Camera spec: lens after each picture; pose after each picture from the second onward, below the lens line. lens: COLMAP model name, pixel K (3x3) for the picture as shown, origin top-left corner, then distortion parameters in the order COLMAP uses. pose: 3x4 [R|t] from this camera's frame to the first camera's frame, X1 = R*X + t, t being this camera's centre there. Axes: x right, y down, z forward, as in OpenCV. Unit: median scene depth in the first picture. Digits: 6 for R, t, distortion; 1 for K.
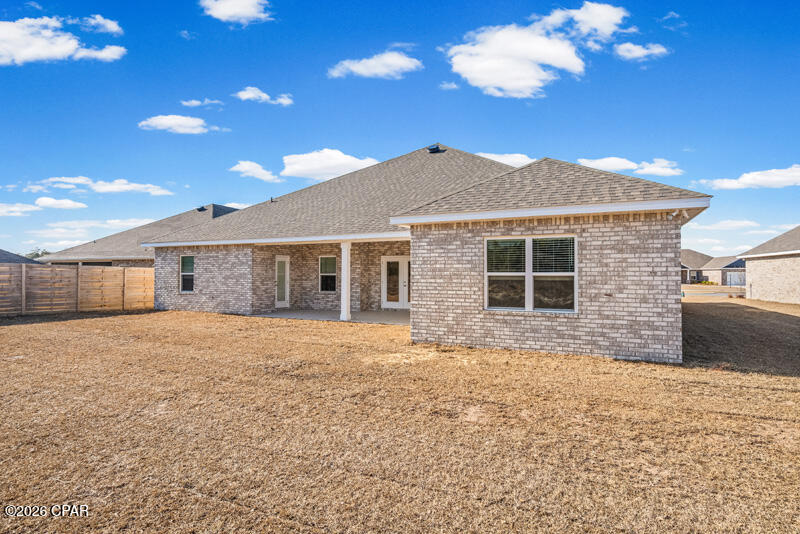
lens RADIAL K [[438.6, 0, 400.0], [0, 438.6, 267.0], [0, 0, 1]] dist [-0.014834, -0.001178]
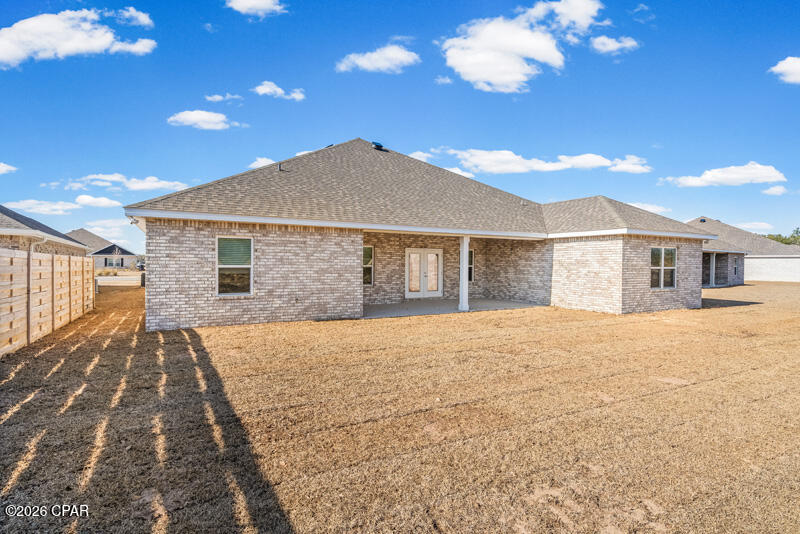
lens RADIAL K [[398.6, 0, 400.0], [0, 398.6, 267.0], [0, 0, 1]] dist [-0.002845, -0.001081]
pose [[0.571562, -0.006971, 0.820529, -0.991014], [-0.020011, 0.999548, 0.022432, -0.001339], [-0.820315, -0.029241, 0.571164, 0.575788]]
